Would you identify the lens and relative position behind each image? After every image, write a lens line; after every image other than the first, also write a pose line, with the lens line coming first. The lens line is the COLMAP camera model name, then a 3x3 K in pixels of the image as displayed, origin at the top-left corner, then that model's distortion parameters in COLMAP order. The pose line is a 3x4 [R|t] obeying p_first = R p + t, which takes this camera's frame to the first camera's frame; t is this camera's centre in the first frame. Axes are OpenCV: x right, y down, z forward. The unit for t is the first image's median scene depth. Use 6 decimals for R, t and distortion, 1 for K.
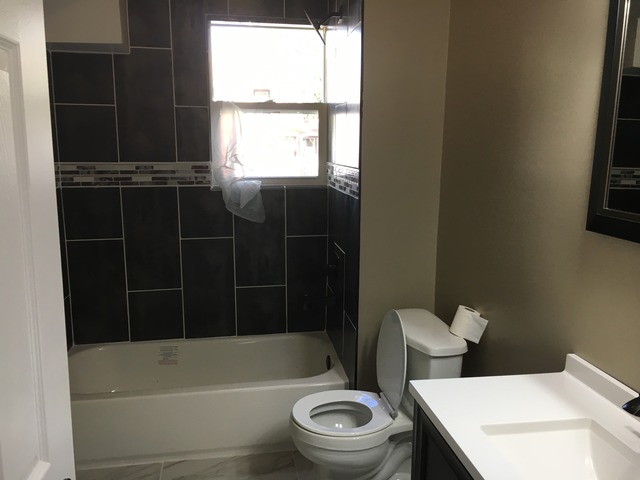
lens RADIAL K [[549.9, 0, 324.9], [0, 549.9, 237.2], [0, 0, 1]] dist [0.081388, -0.102436]
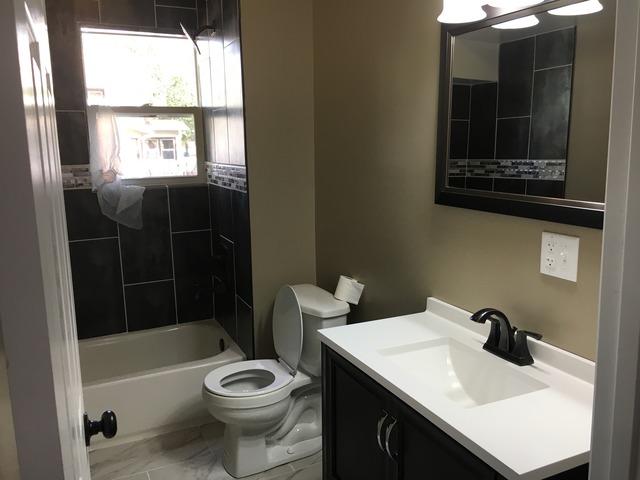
lens RADIAL K [[549.9, 0, 324.9], [0, 549.9, 237.2], [0, 0, 1]] dist [0.081388, -0.102436]
pose [[0.961095, -0.068919, 0.267481, -0.084739], [0.068914, 0.997578, 0.009417, 0.020217], [-0.267482, 0.009383, 0.963517, -0.123185]]
